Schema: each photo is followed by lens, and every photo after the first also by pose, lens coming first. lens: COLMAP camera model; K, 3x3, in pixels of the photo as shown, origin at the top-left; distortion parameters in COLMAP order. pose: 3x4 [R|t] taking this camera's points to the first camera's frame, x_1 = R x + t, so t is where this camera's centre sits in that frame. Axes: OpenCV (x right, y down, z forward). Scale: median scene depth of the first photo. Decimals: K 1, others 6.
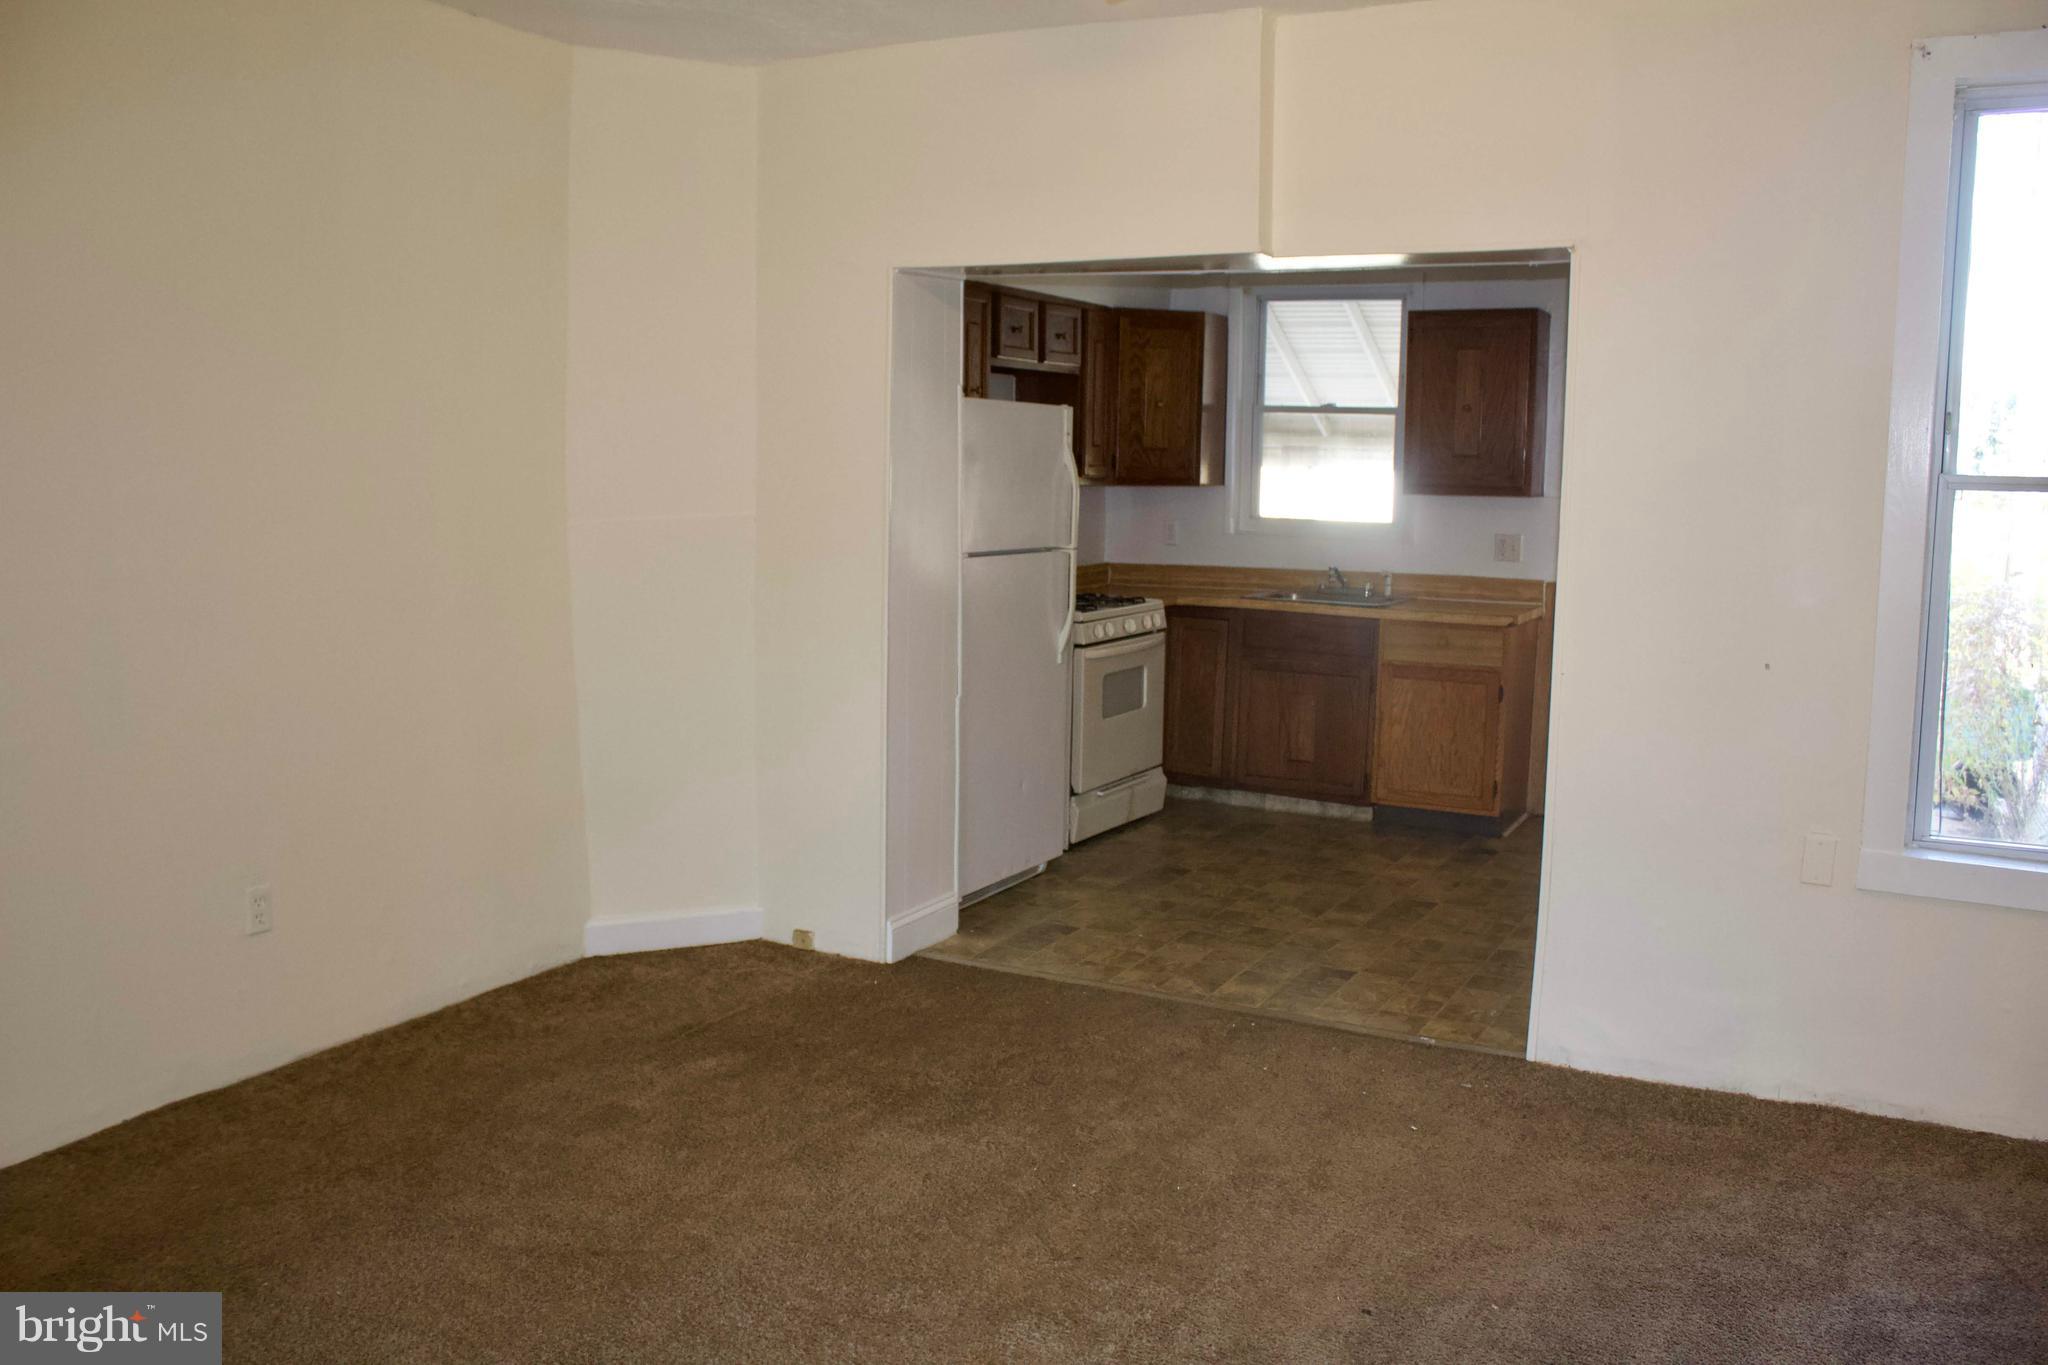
lens RADIAL K [[1709.0, 0, 1020.9], [0, 1709.0, 675.8], [0, 0, 1]] dist [-0.166724, 0.142468]
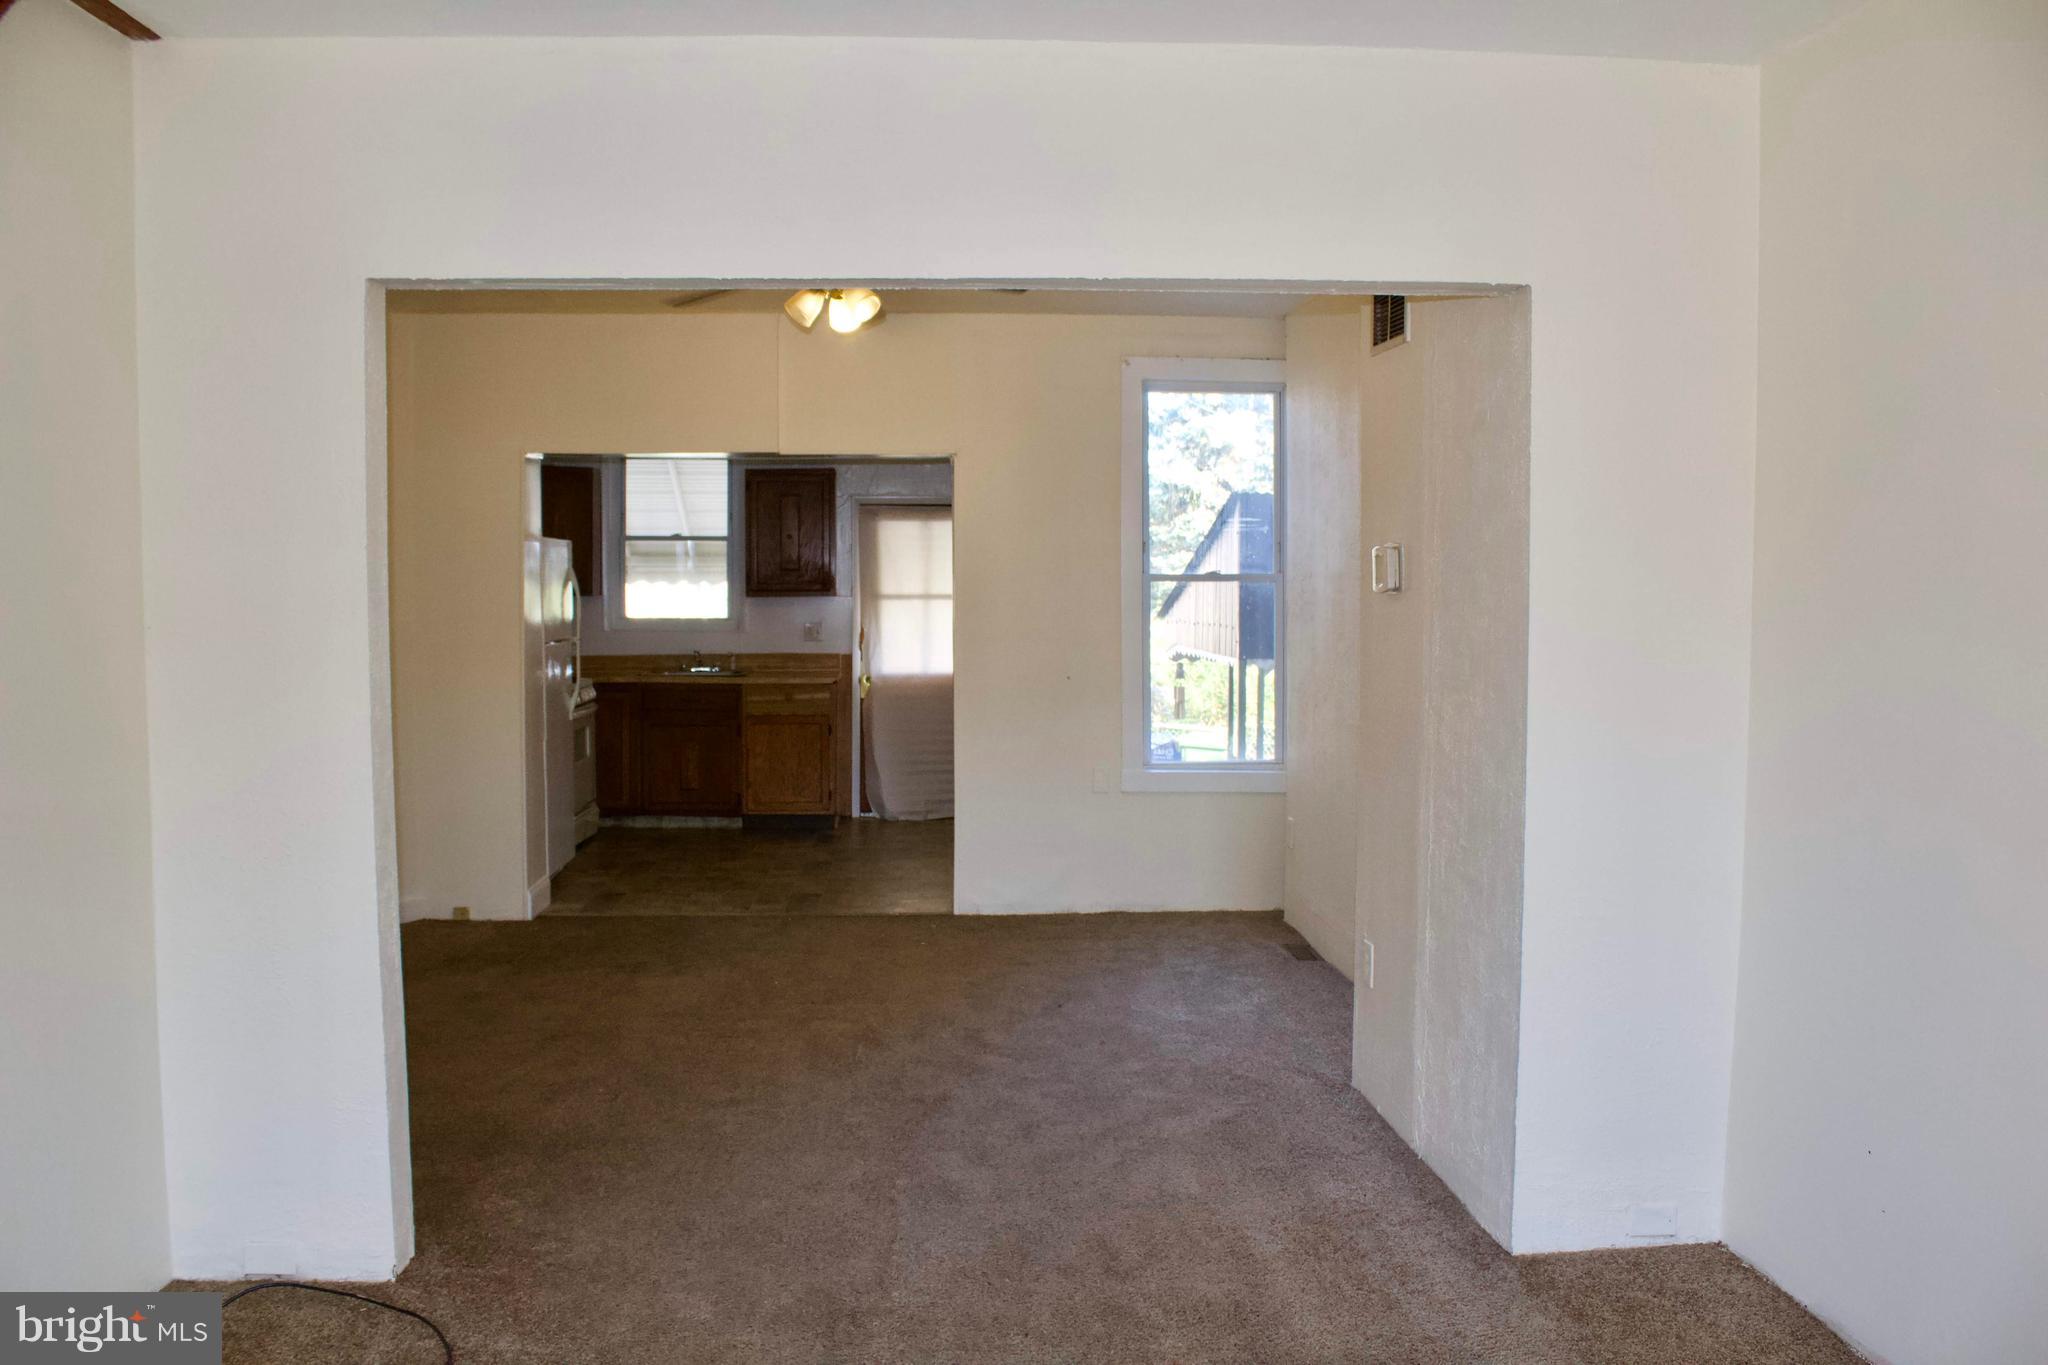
lens RADIAL K [[1709.0, 0, 1016.0], [0, 1709.0, 688.5], [0, 0, 1]] dist [-0.166724, 0.142468]
pose [[0.851994, -0.046977, 0.521439, -0.483657], [0.076497, 0.996448, -0.035218, 0.054273], [-0.517933, 0.069894, 0.852561, -0.488183]]
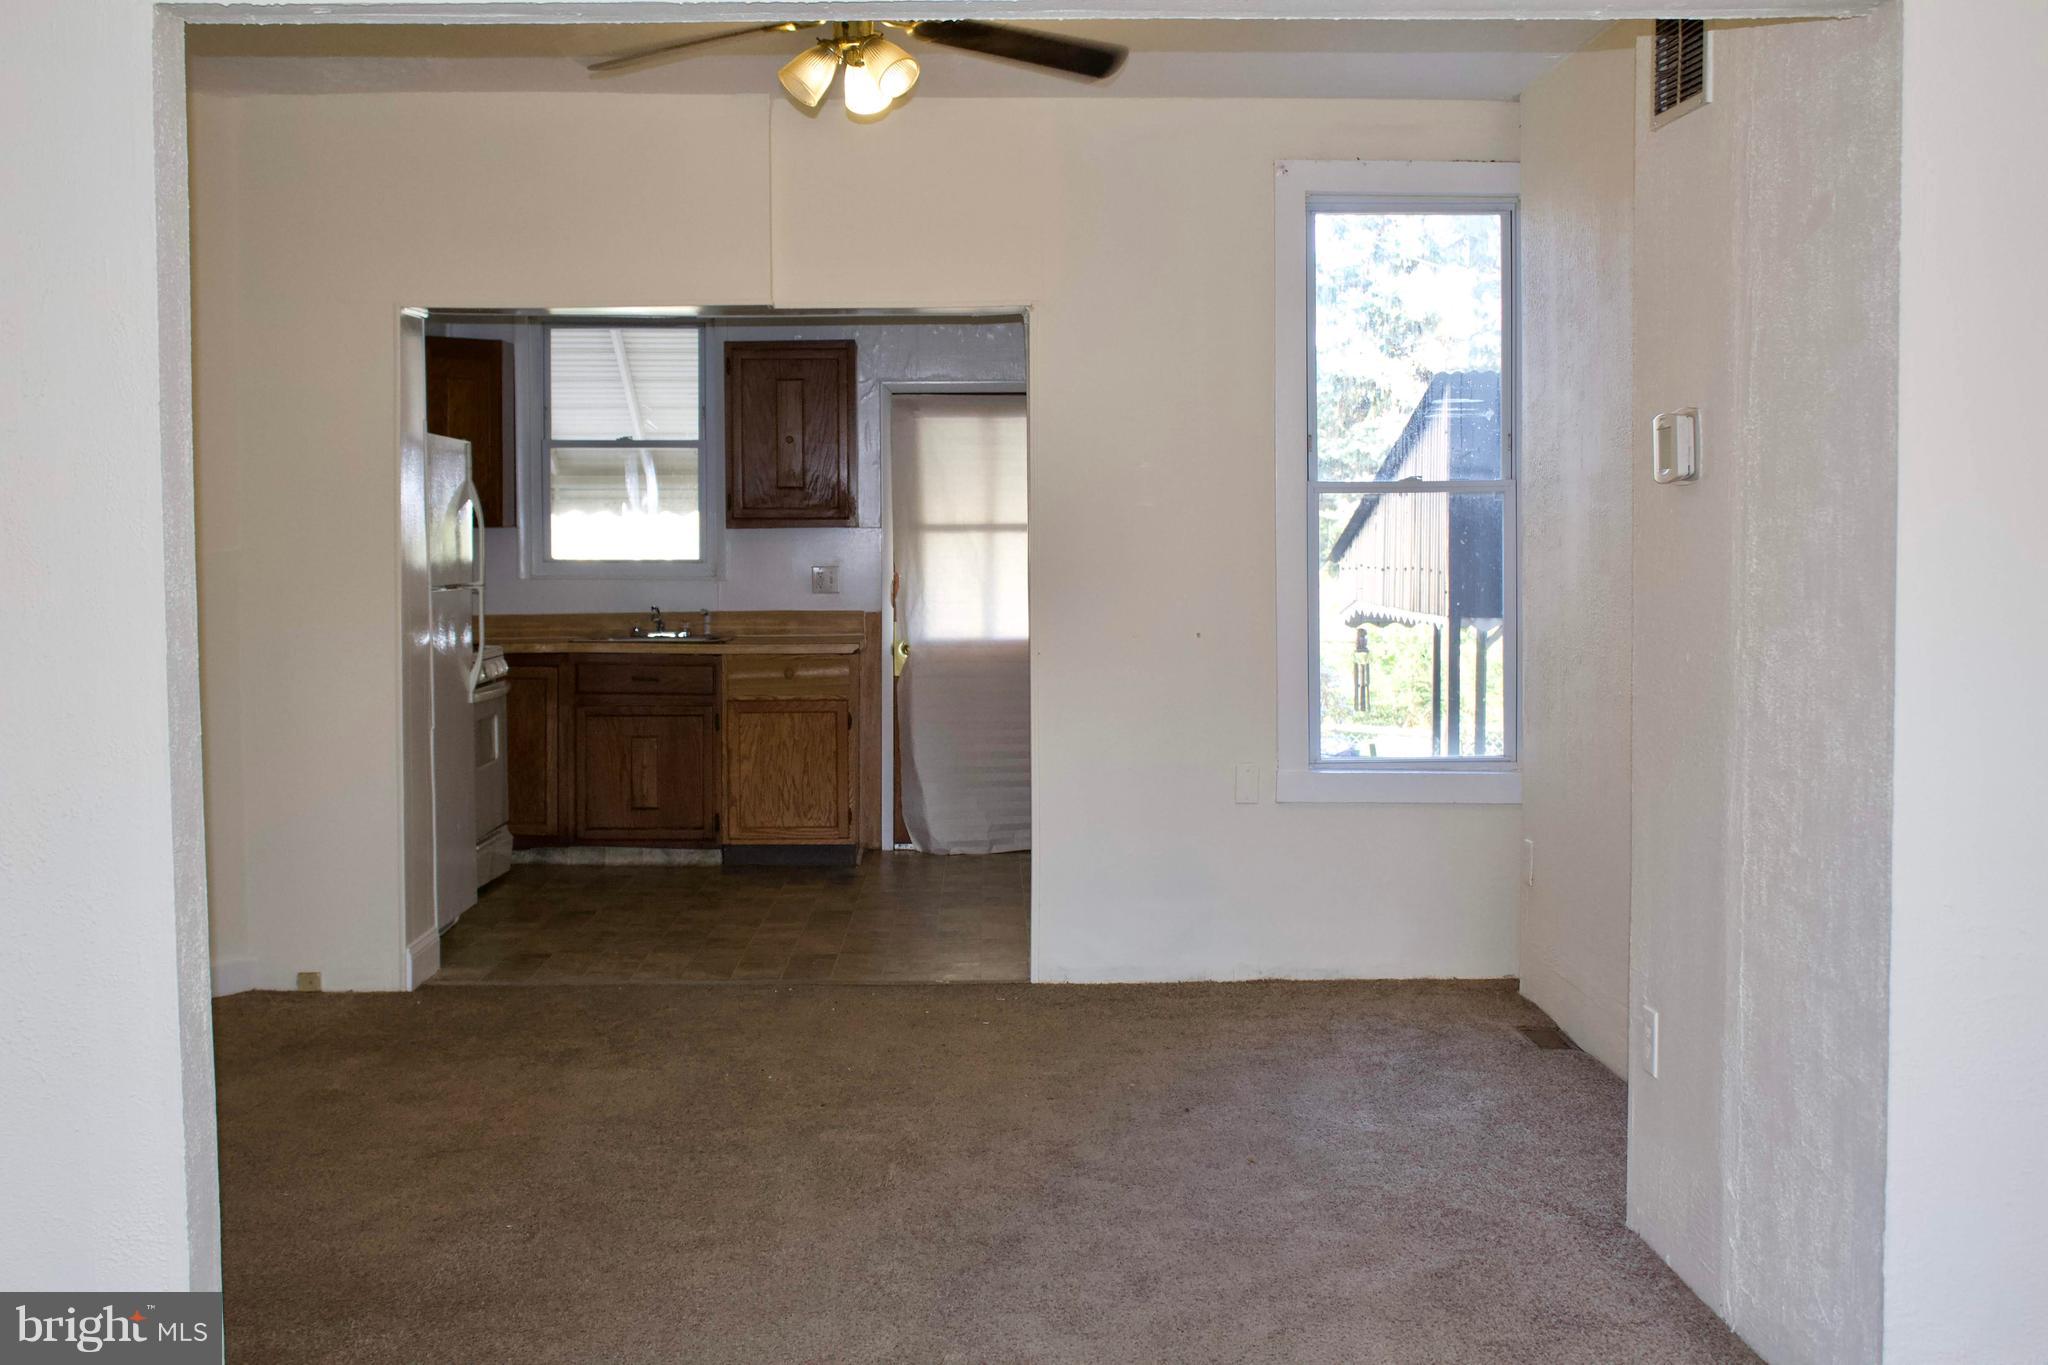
lens RADIAL K [[2480.7, 0, 1004.0], [0, 2480.7, 685.4], [0, 0, 1]] dist [-0.060921, 0.000000]
pose [[0.875414, -0.049074, 0.480876, -0.477666], [0.077411, 0.996226, -0.039257, 0.075437], [-0.477134, 0.071591, 0.875910, -0.474428]]
